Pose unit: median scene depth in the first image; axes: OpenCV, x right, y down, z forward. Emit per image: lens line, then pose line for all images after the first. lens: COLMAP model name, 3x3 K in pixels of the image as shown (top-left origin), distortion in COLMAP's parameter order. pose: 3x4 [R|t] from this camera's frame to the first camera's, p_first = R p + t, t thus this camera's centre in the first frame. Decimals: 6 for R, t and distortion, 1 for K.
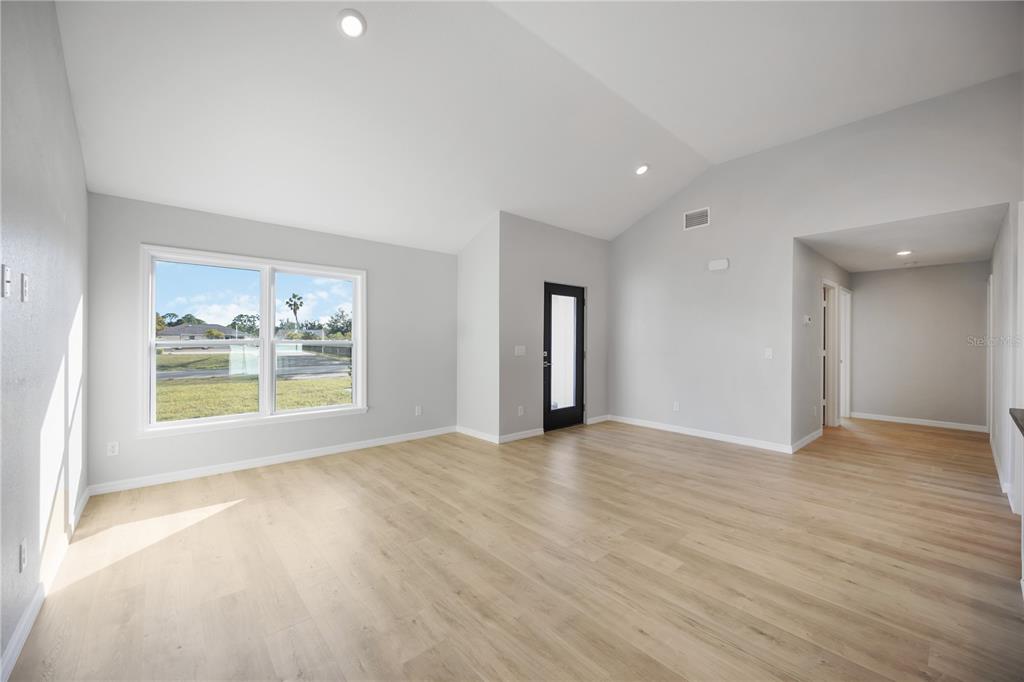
lens RADIAL K [[402.0, 0, 520.8], [0, 402.0, 340.4], [0, 0, 1]] dist [0.007229, -0.001845]
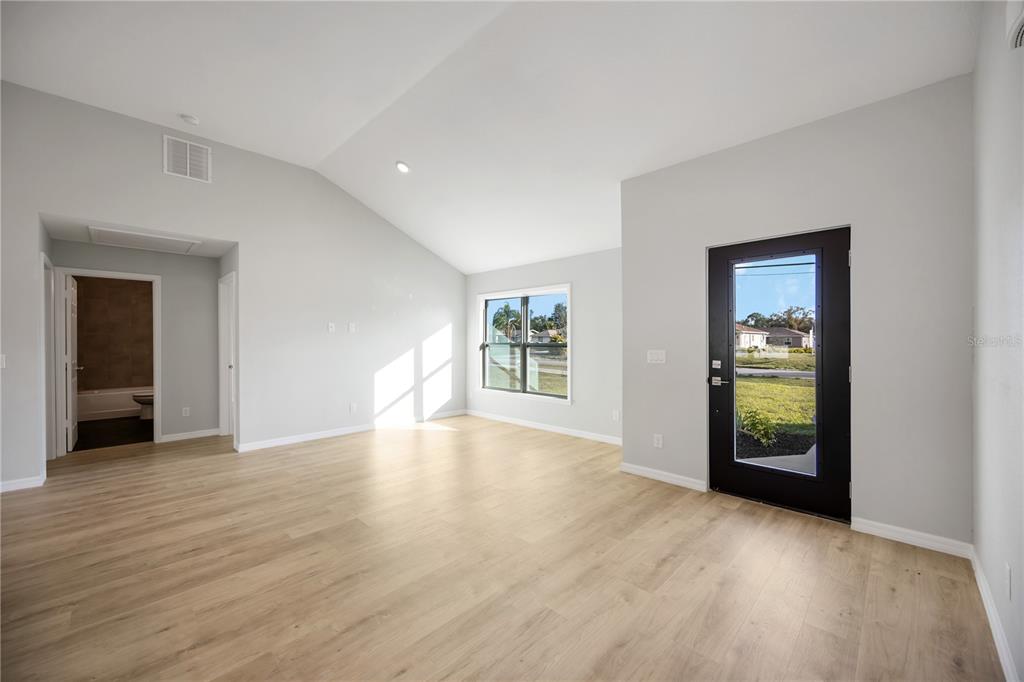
lens RADIAL K [[402.0, 0, 507.6], [0, 402.0, 342.0], [0, 0, 1]] dist [0.007229, -0.001845]
pose [[0.040620, -0.002904, -0.999170, 0.742264], [0.003704, 0.999989, -0.002756, -0.000169], [0.999168, -0.003589, 0.040630, 0.738186]]
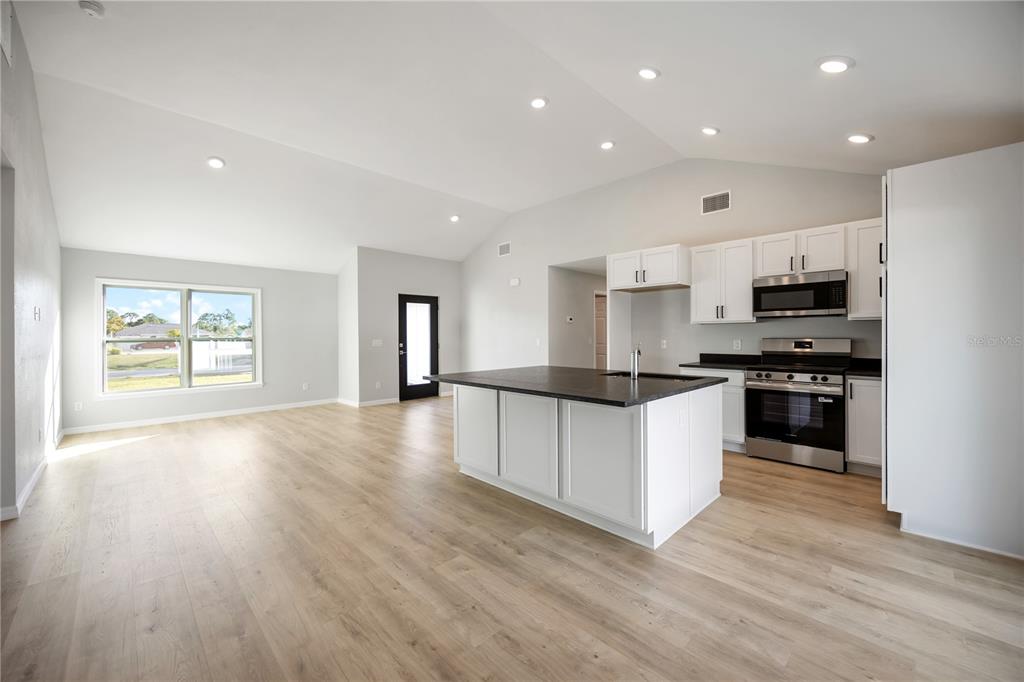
lens RADIAL K [[402.0, 0, 518.9], [0, 402.0, 335.2], [0, 0, 1]] dist [0.007229, -0.001845]
pose [[0.998655, -0.012580, 0.050292, 0.450869], [0.012702, 0.999917, -0.002108, 0.007620], [-0.050261, 0.002744, 0.998732, -0.473398]]
